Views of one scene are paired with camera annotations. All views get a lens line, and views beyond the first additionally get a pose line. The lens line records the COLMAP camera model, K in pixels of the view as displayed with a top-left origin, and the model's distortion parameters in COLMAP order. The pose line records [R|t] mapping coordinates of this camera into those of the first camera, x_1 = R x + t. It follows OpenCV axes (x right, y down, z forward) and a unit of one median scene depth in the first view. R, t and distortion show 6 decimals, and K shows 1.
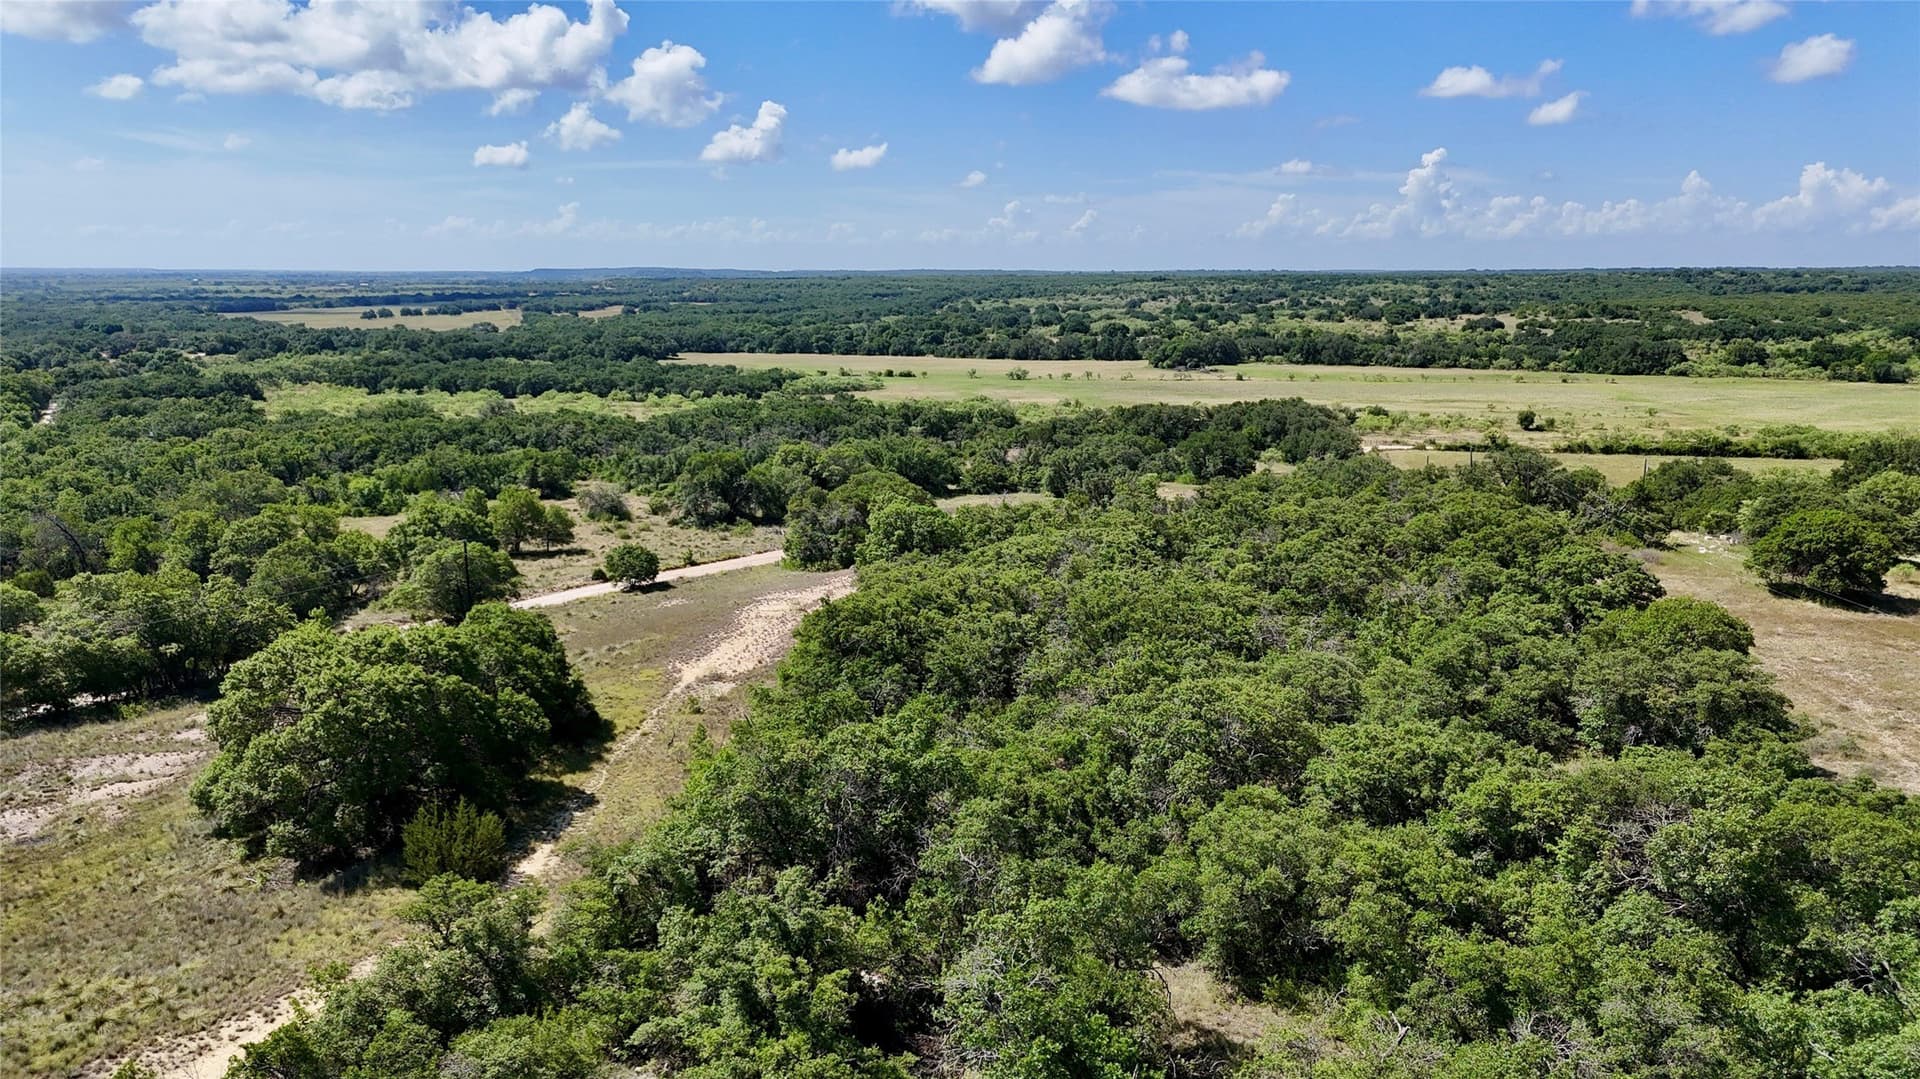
lens RADIAL K [[1406.8, 0, 966.2], [0, 1406.8, 568.7], [0, 0, 1]] dist [0.072085, -0.066791]
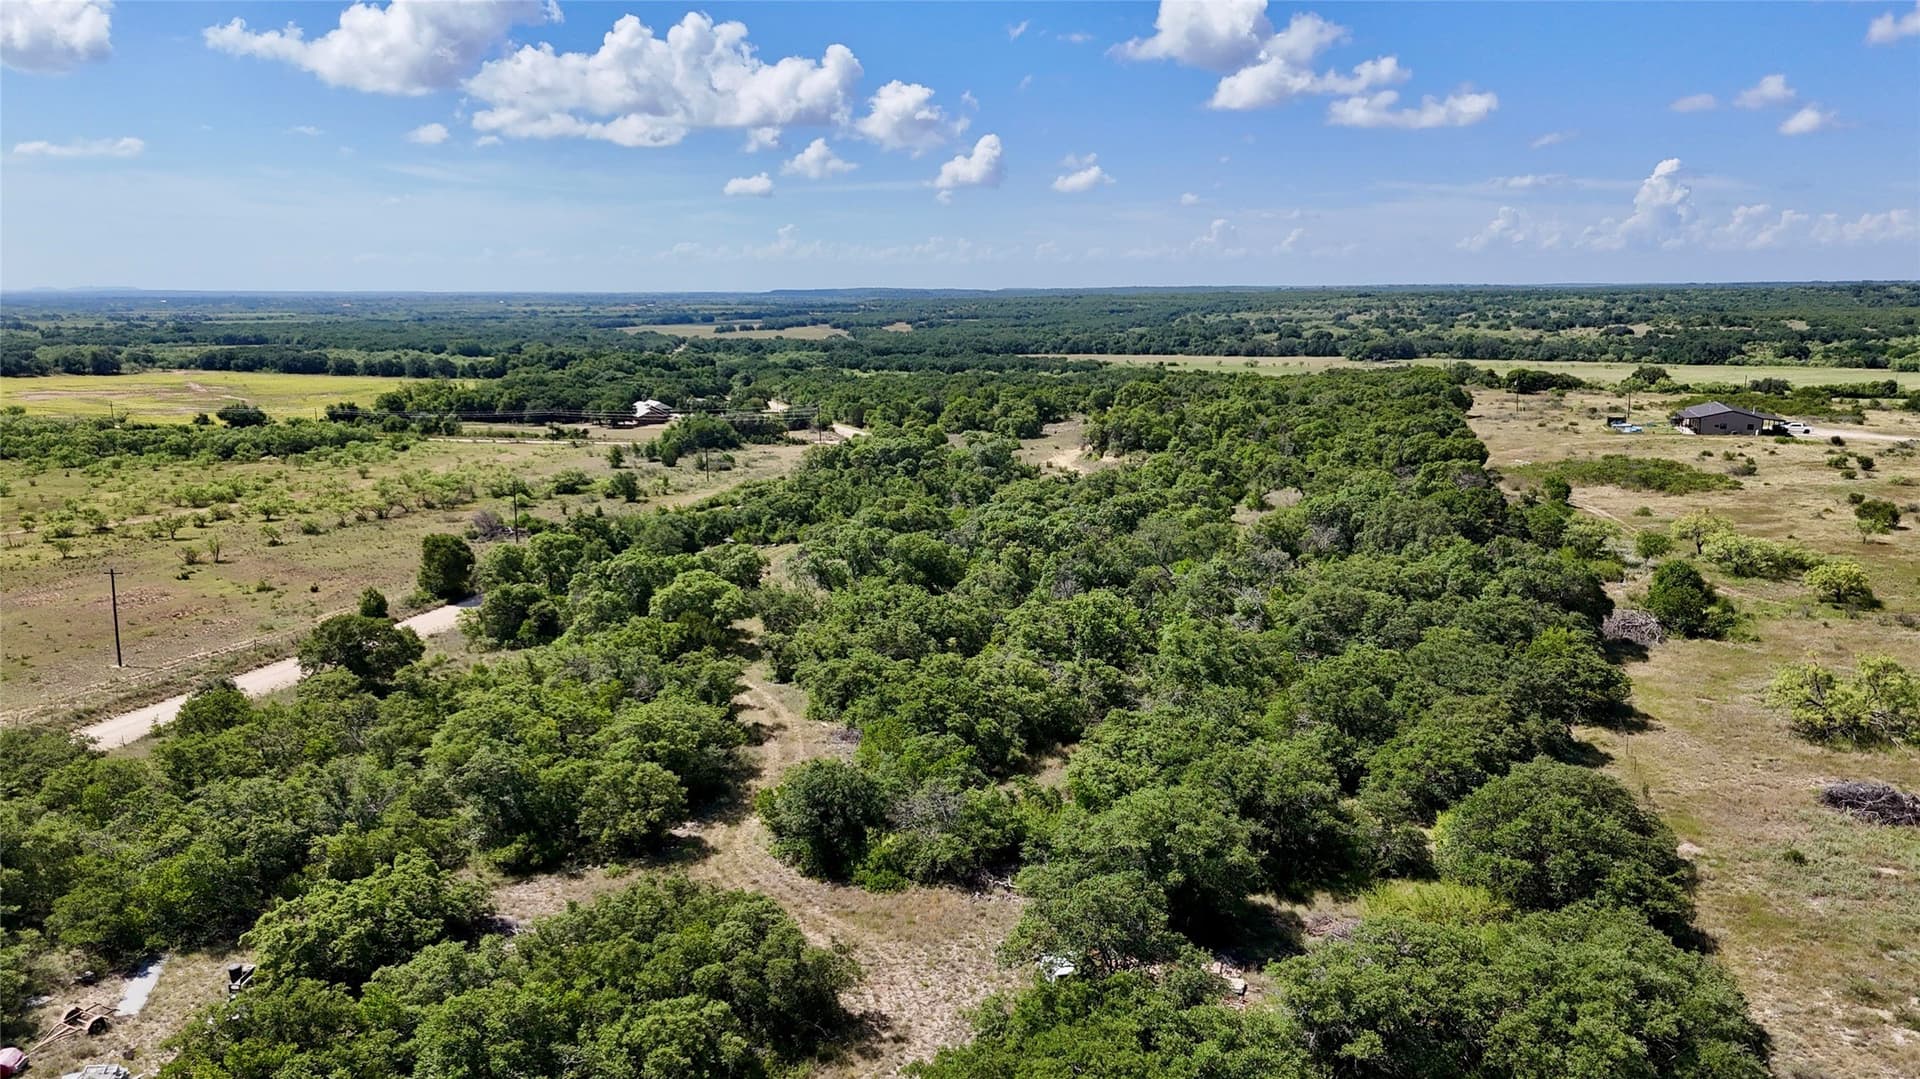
lens RADIAL K [[1406.8, 0, 958.2], [0, 1406.8, 556.5], [0, 0, 1]] dist [0.072085, -0.066791]
pose [[0.989132, 0.021804, -0.145407, -0.030317], [-0.024668, 0.999535, -0.017919, 0.062026], [0.144949, 0.021311, 0.989210, -0.318438]]
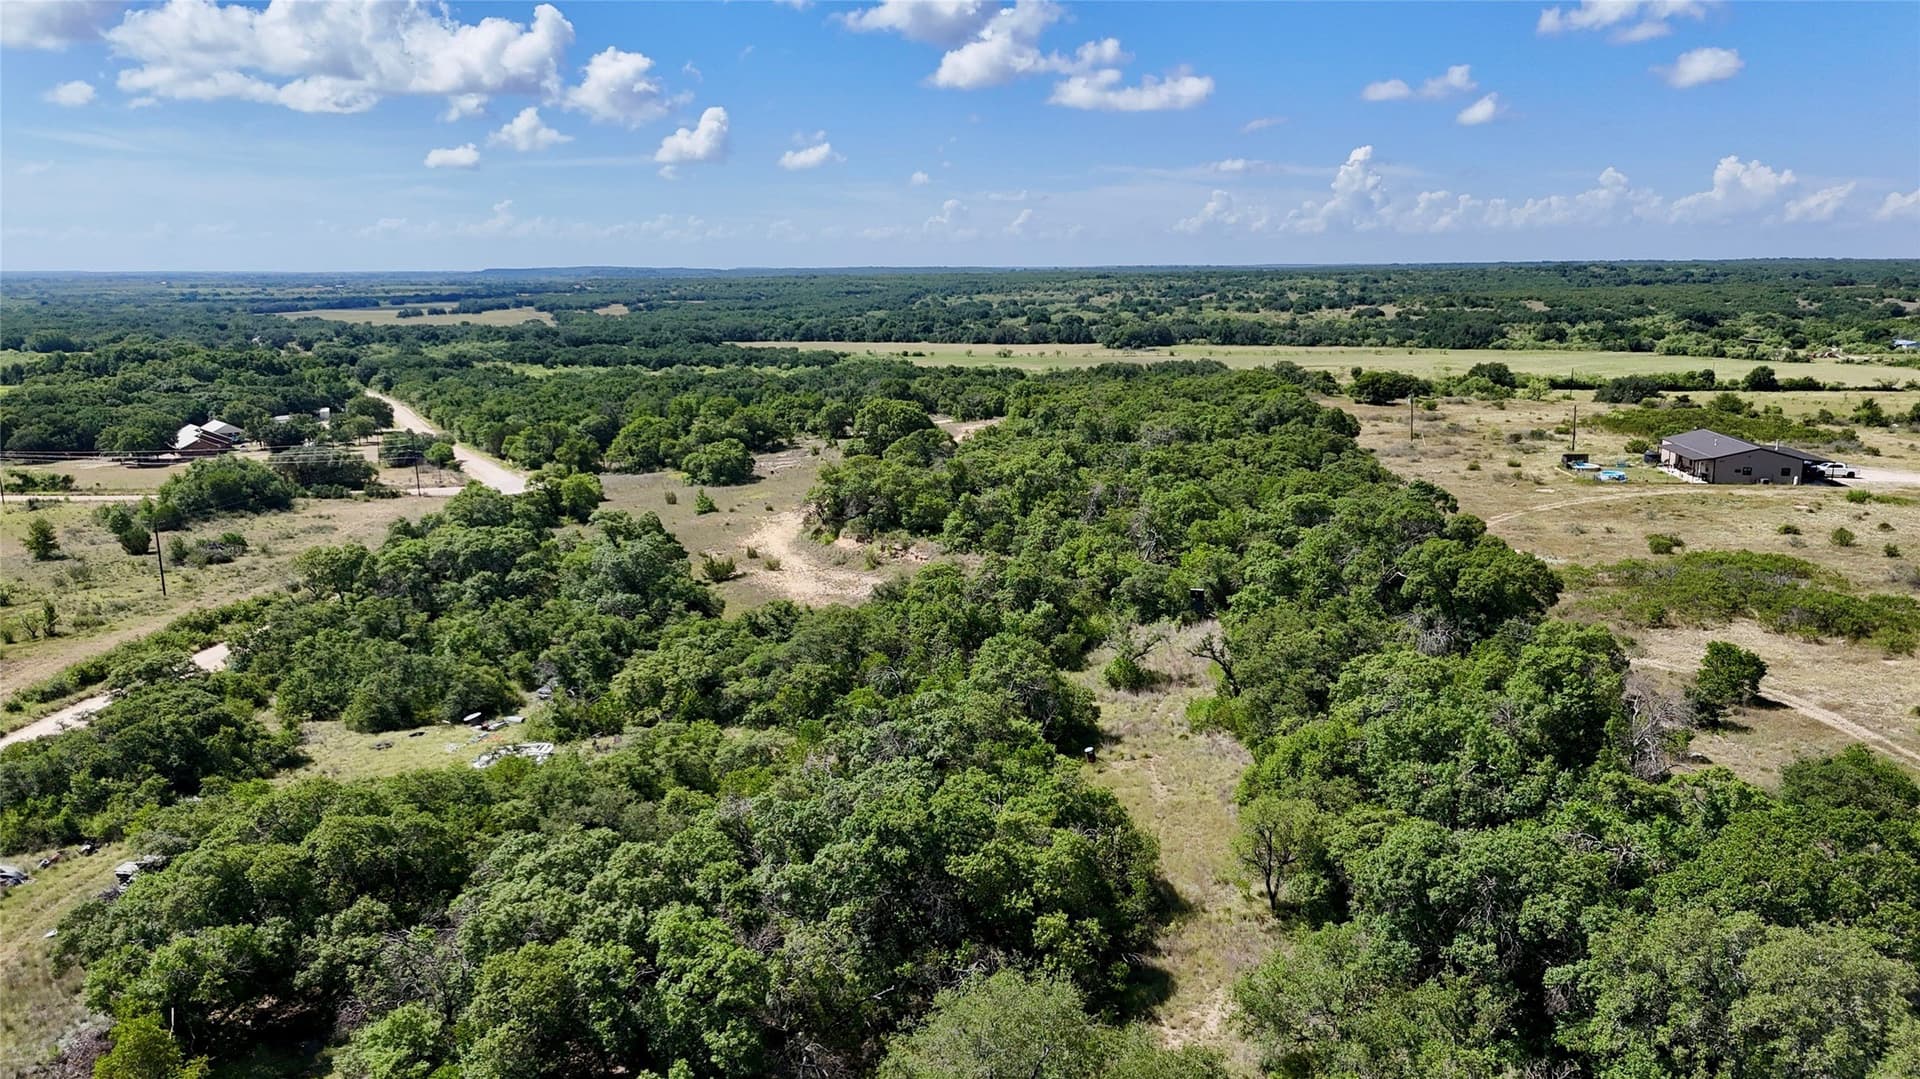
lens RADIAL K [[1406.8, 0, 960.5], [0, 1406.8, 563.6], [0, 0, 1]] dist [0.072085, -0.066791]
pose [[0.999270, -0.015029, 0.035122, -0.034438], [0.015060, 0.999886, -0.000612, 0.037570], [-0.035109, 0.001141, 0.999383, -0.200457]]
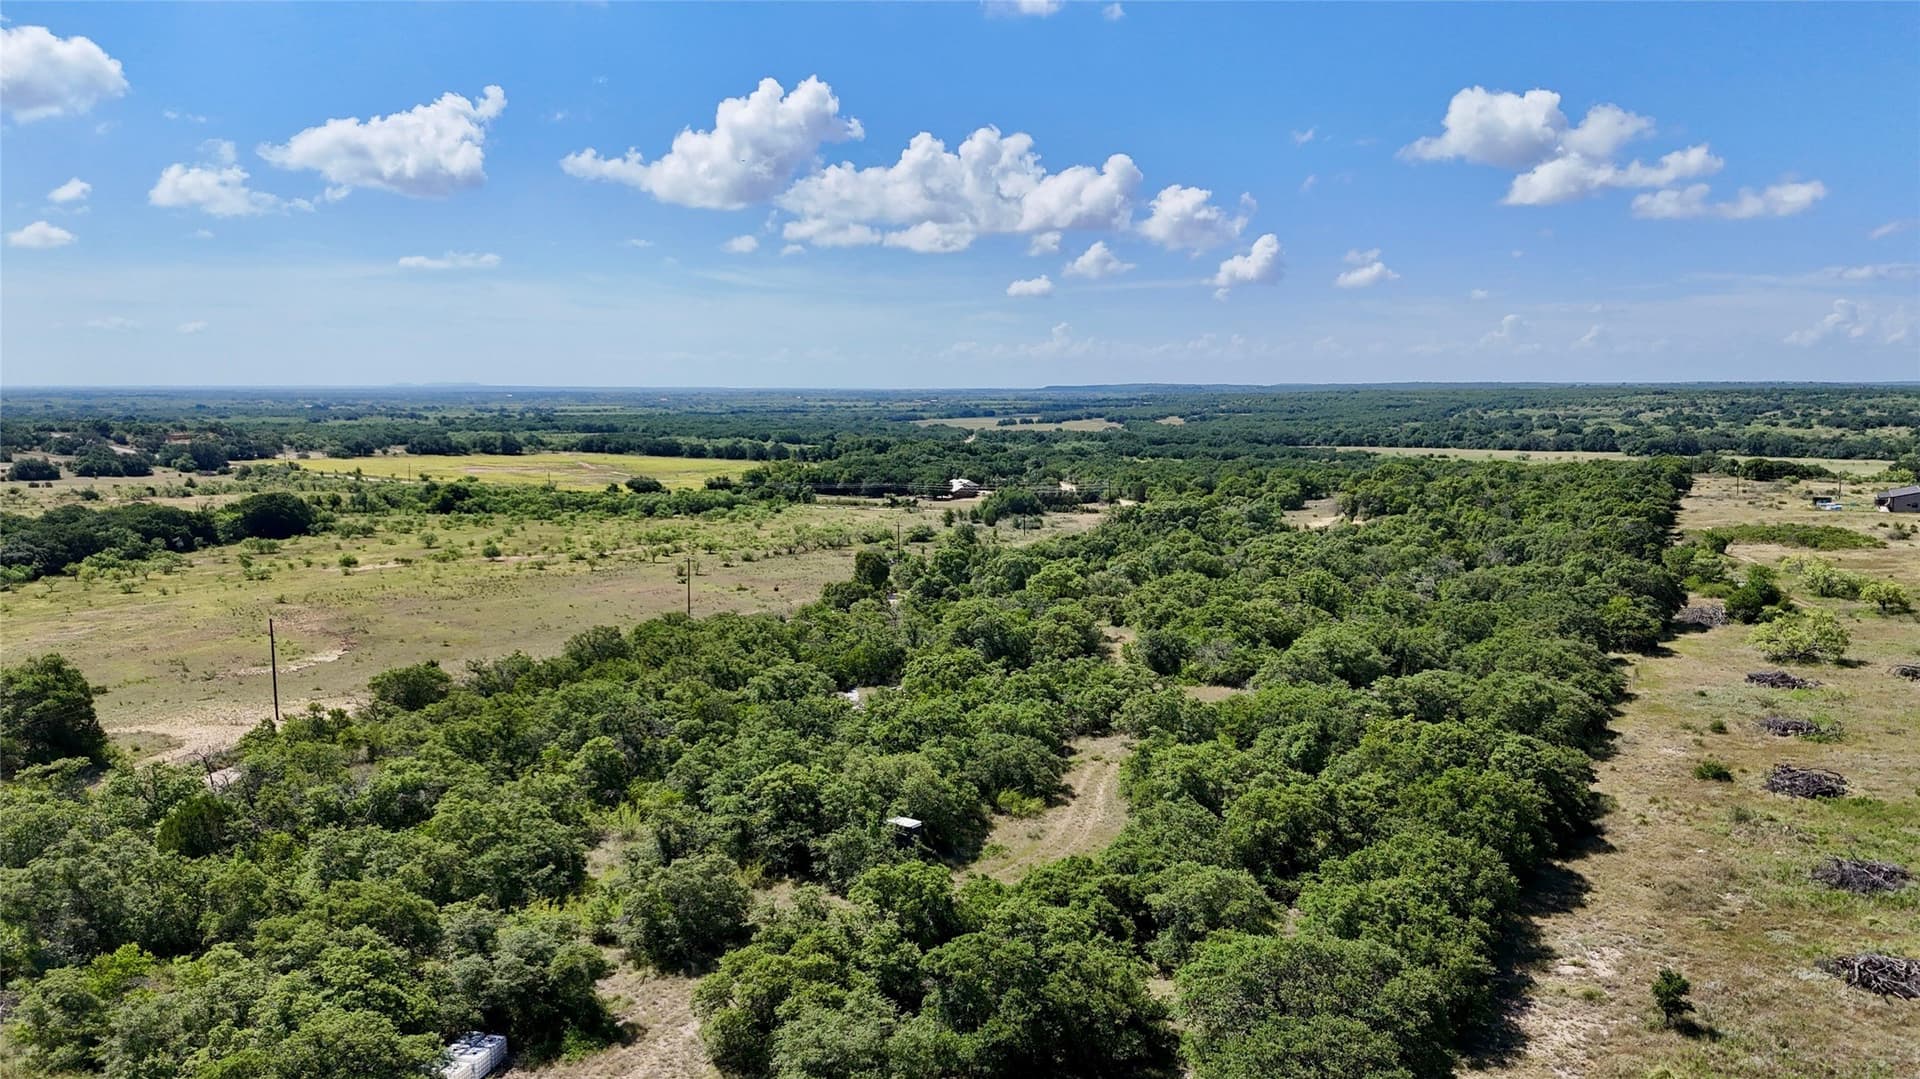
lens RADIAL K [[1406.8, 0, 962.1], [0, 1406.8, 553.4], [0, 0, 1]] dist [0.072085, -0.066791]
pose [[0.944516, 0.036948, -0.326380, -0.019334], [-0.065757, 0.994807, -0.077680, 0.078347], [0.321815, 0.094832, 0.942041, -0.394411]]
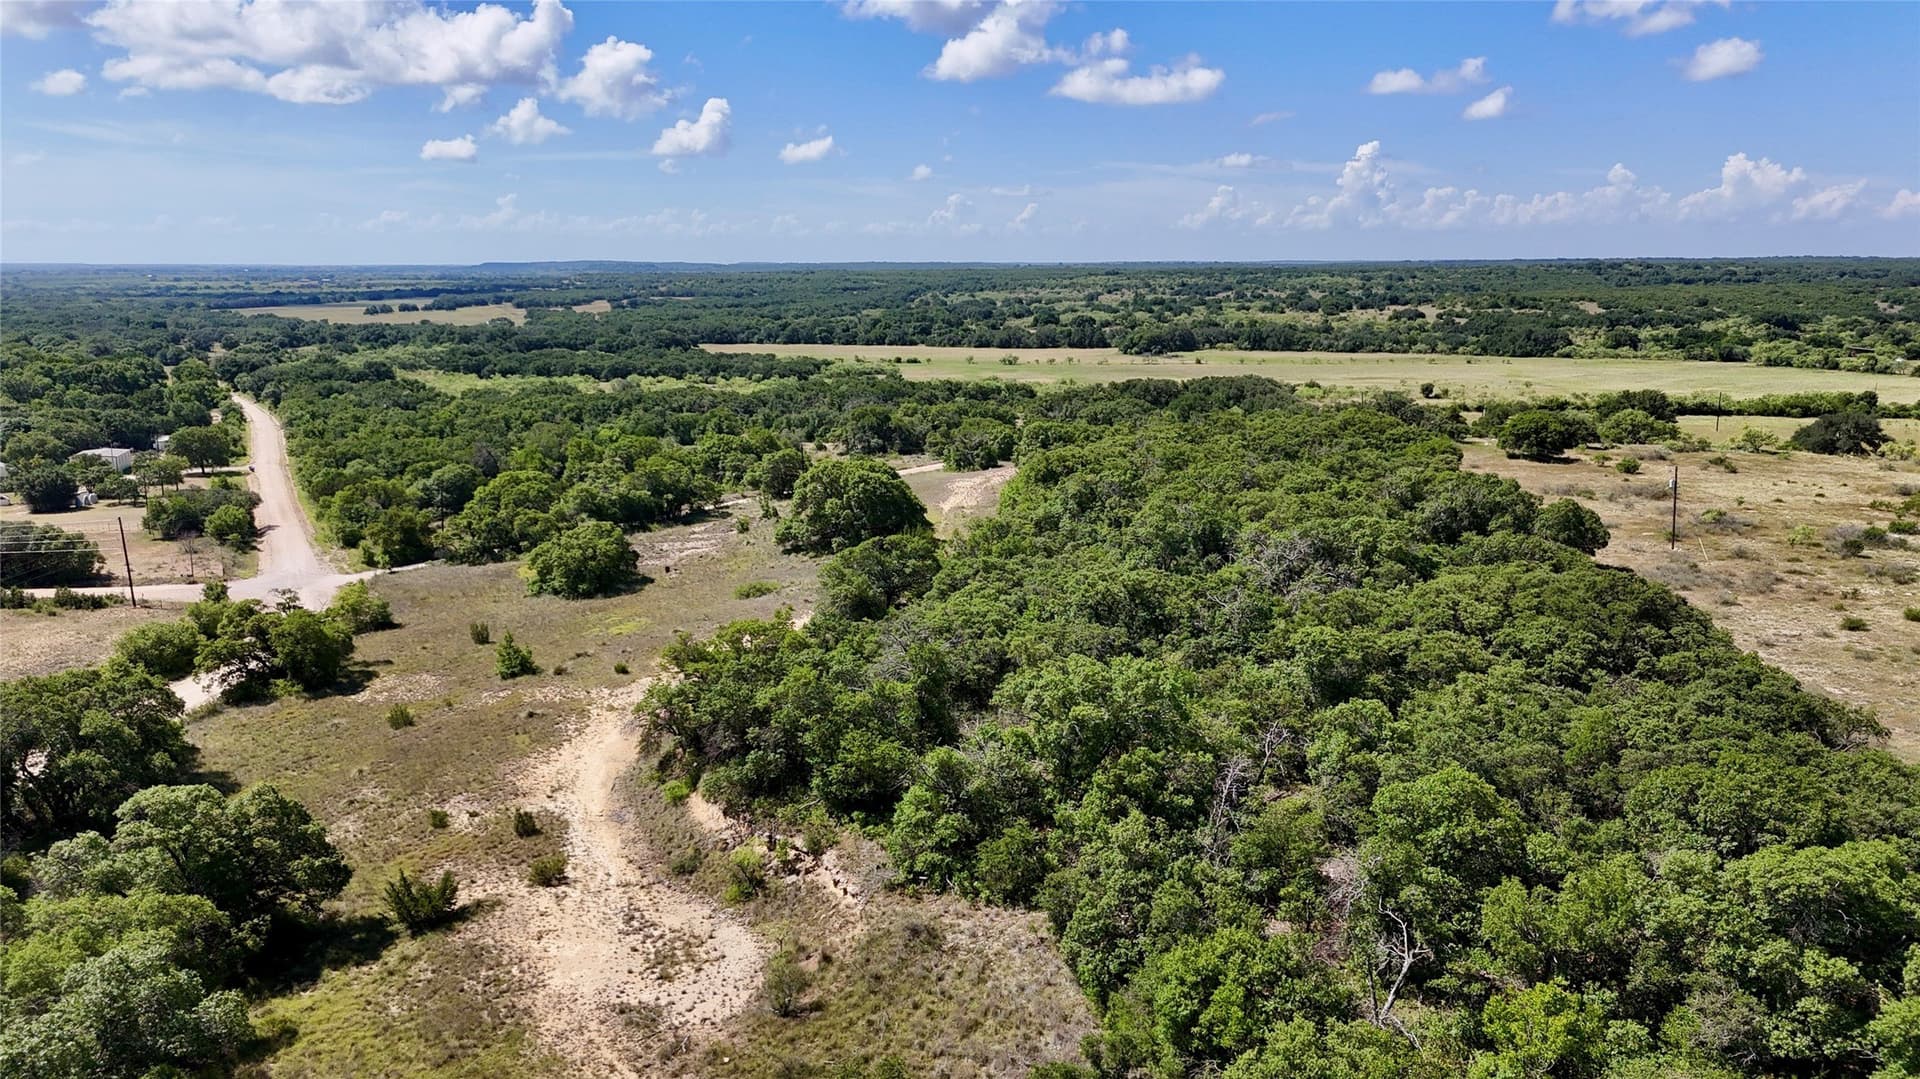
lens RADIAL K [[1406.8, 0, 964.3], [0, 1406.8, 563.2], [0, 0, 1]] dist [0.072085, -0.066791]
pose [[0.999286, -0.012000, 0.035834, -0.028889], [0.011925, 0.999926, 0.002298, 0.017593], [-0.035859, -0.001869, 0.999355, -0.107209]]
